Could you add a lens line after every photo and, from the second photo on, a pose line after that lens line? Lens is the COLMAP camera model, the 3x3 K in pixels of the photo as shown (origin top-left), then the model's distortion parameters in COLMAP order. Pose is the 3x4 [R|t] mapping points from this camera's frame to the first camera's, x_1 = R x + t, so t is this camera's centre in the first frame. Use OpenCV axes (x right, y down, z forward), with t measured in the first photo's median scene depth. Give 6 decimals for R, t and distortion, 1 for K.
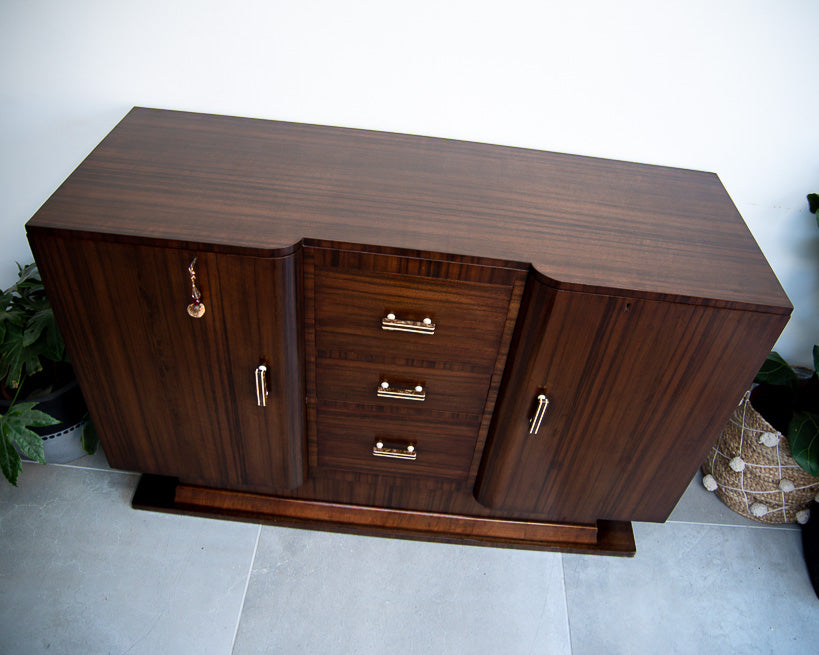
lens RADIAL K [[643.5, 0, 431.8], [0, 643.5, 312.4], [0, 0, 1]] dist [-0.141435, 0.093587]
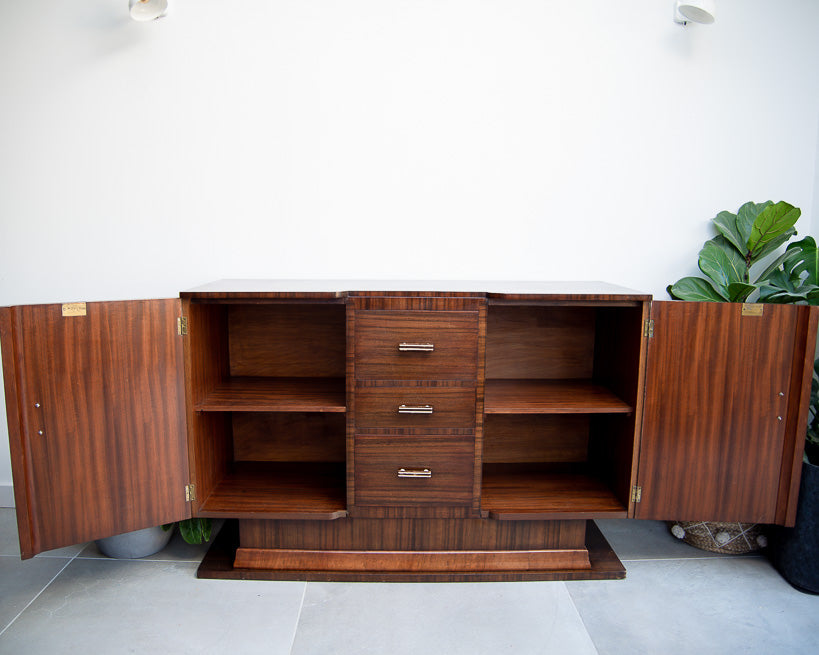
lens RADIAL K [[650.4, 0, 409.5], [0, 650.4, 327.5], [0, 0, 1]] dist [-0.135346, 0.088827]
pose [[0.994297, -0.100229, 0.036428, -0.085374], [0.104593, 0.849854, -0.516535, 0.642079], [0.020813, 0.517399, 0.855491, -0.296330]]
